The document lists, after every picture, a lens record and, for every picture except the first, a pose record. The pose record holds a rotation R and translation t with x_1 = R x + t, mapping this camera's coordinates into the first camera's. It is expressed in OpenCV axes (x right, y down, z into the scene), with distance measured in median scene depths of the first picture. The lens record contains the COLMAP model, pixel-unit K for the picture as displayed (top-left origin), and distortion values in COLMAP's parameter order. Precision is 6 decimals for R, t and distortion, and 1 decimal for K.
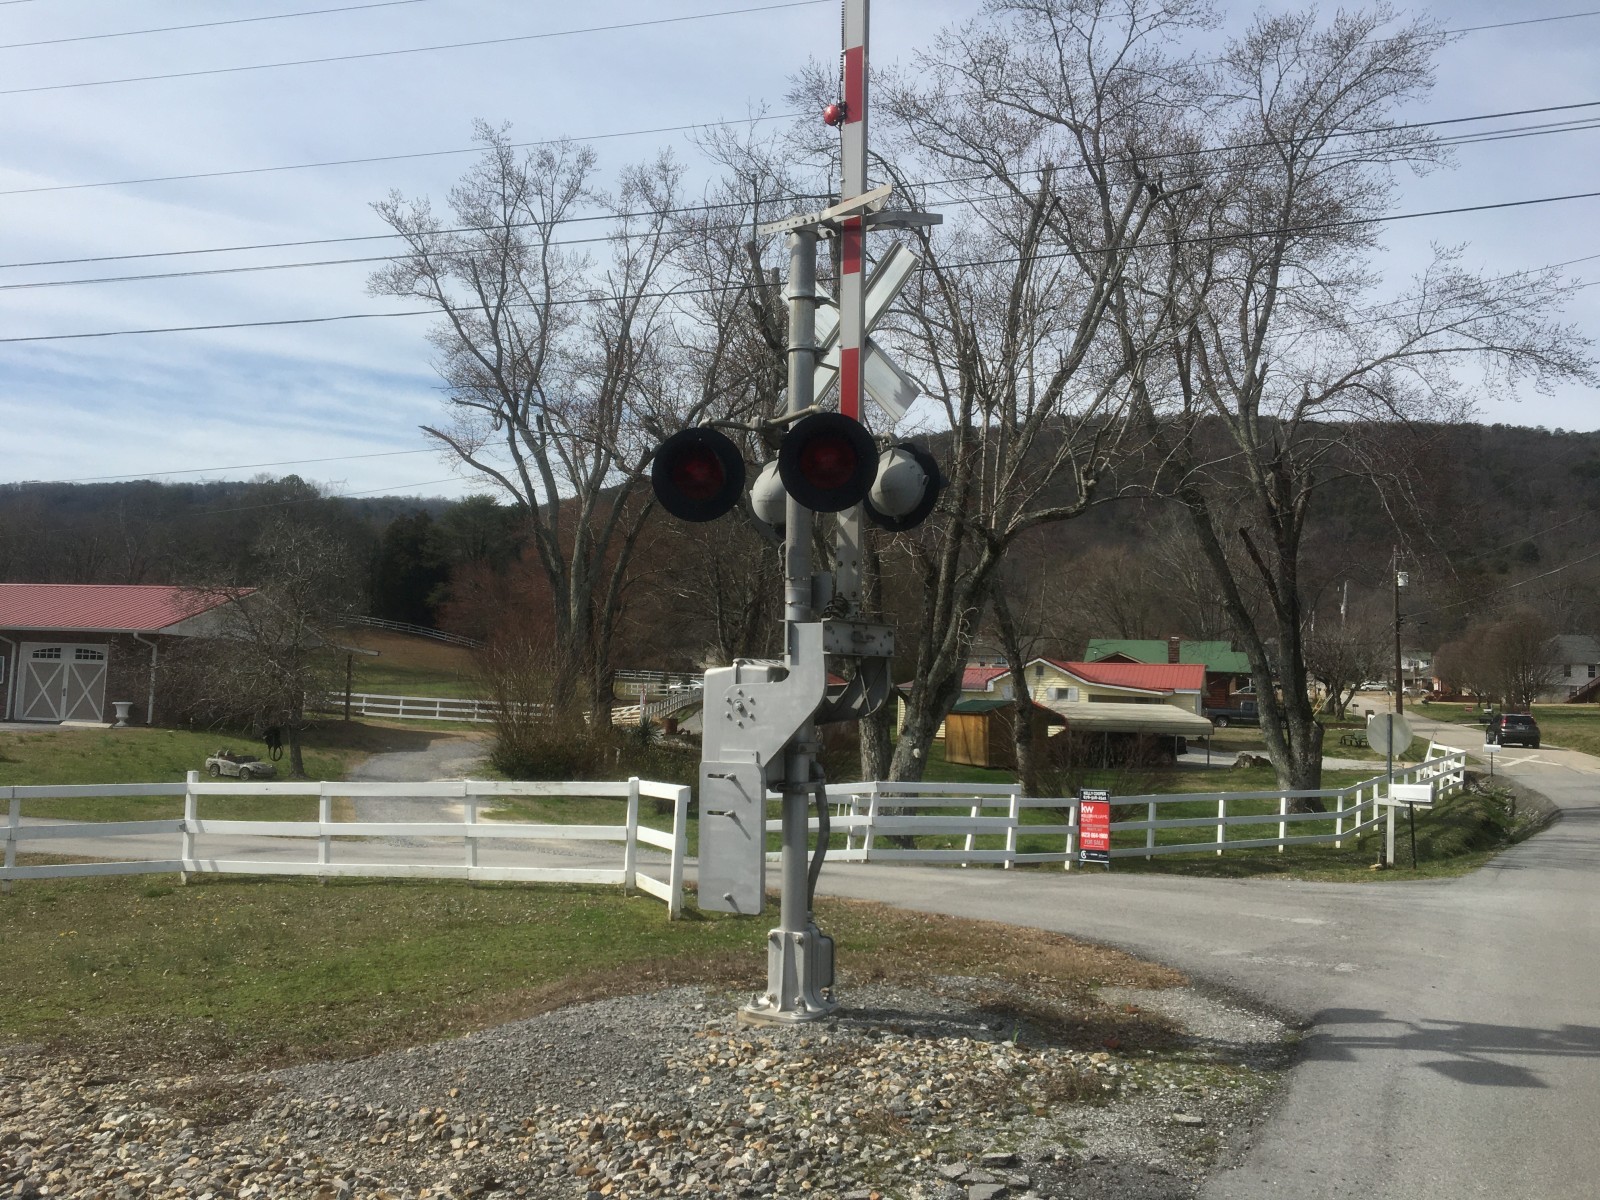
lens RADIAL K [[1326.0, 0, 773.6], [0, 1326.0, 605.7], [0, 0, 1]] dist [0.076808, -0.123210]
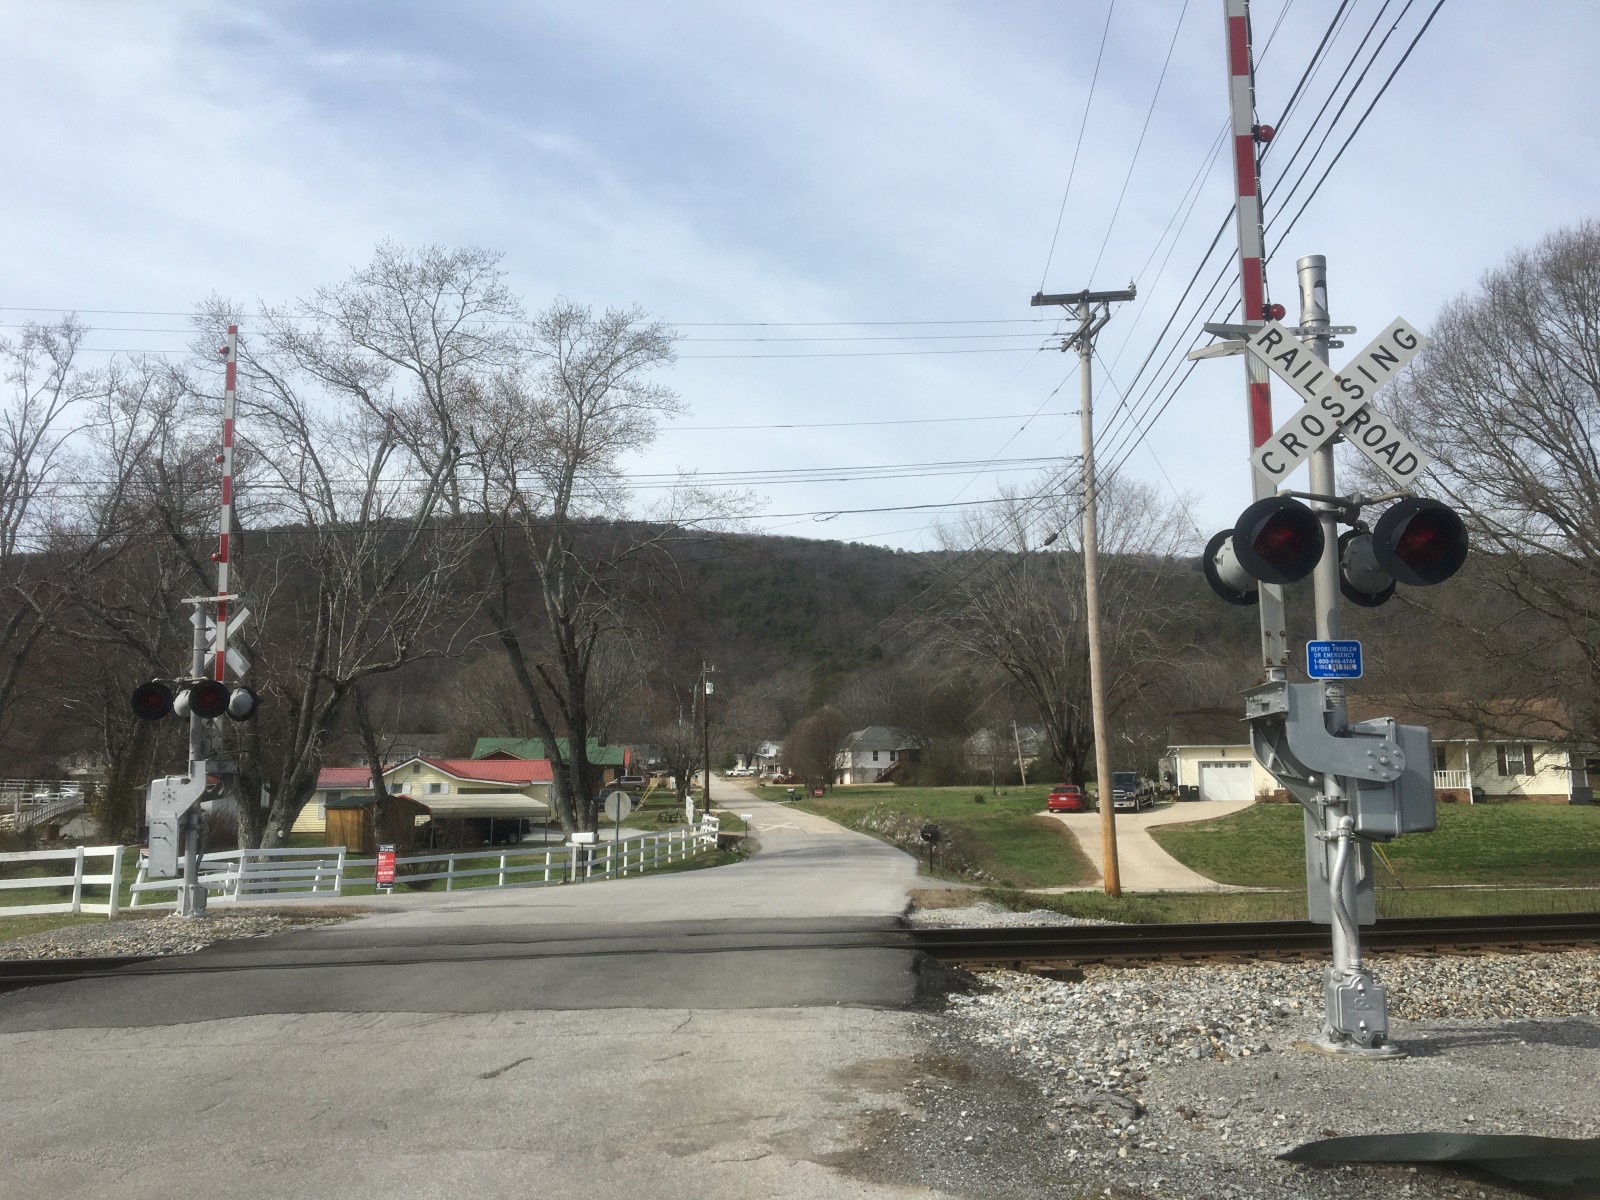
lens RADIAL K [[1326.0, 0, 782.2], [0, 1326.0, 598.1], [0, 0, 1]] dist [0.076808, -0.123210]
pose [[0.906321, 0.027684, 0.421681, -0.010859], [0.004563, 0.997153, -0.075272, -0.020310], [-0.422564, 0.070145, 0.903614, -0.372242]]
